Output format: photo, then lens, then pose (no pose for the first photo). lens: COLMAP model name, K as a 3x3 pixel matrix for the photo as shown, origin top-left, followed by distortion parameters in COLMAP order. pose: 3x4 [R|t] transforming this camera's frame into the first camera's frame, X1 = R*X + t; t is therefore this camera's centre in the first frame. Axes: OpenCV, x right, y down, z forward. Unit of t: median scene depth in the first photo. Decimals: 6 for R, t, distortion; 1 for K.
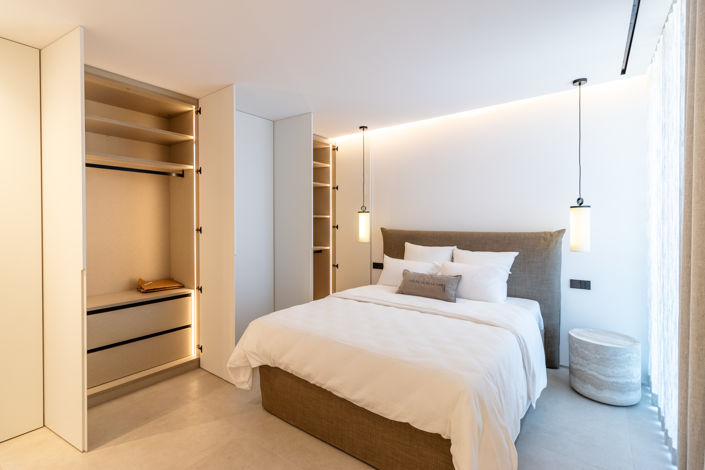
lens RADIAL K [[320.2, 0, 352.5], [0, 320.2, 235.0], [0, 0, 1]] dist [-0.045081, 0.000012]
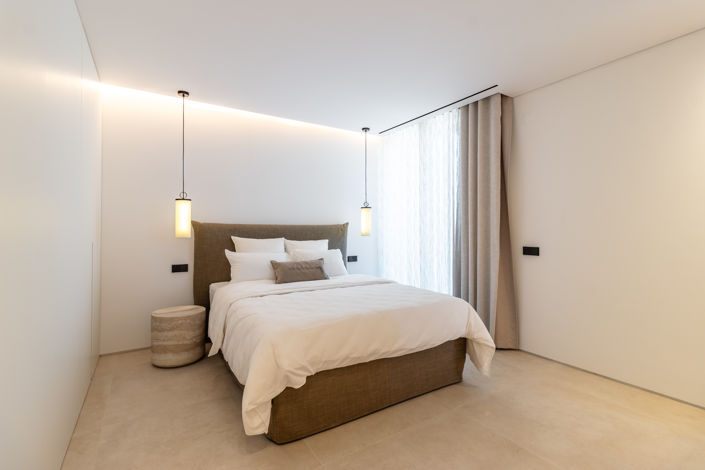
lens RADIAL K [[314.9, 0, 353.5], [0, 314.9, 231.5], [0, 0, 1]] dist [-0.000479, 0.000164]
pose [[0.384618, -0.010671, 0.923014, -0.707127], [0.024719, 0.999694, 0.001257, 0.022182], [-0.922745, 0.022333, 0.384764, 0.405420]]
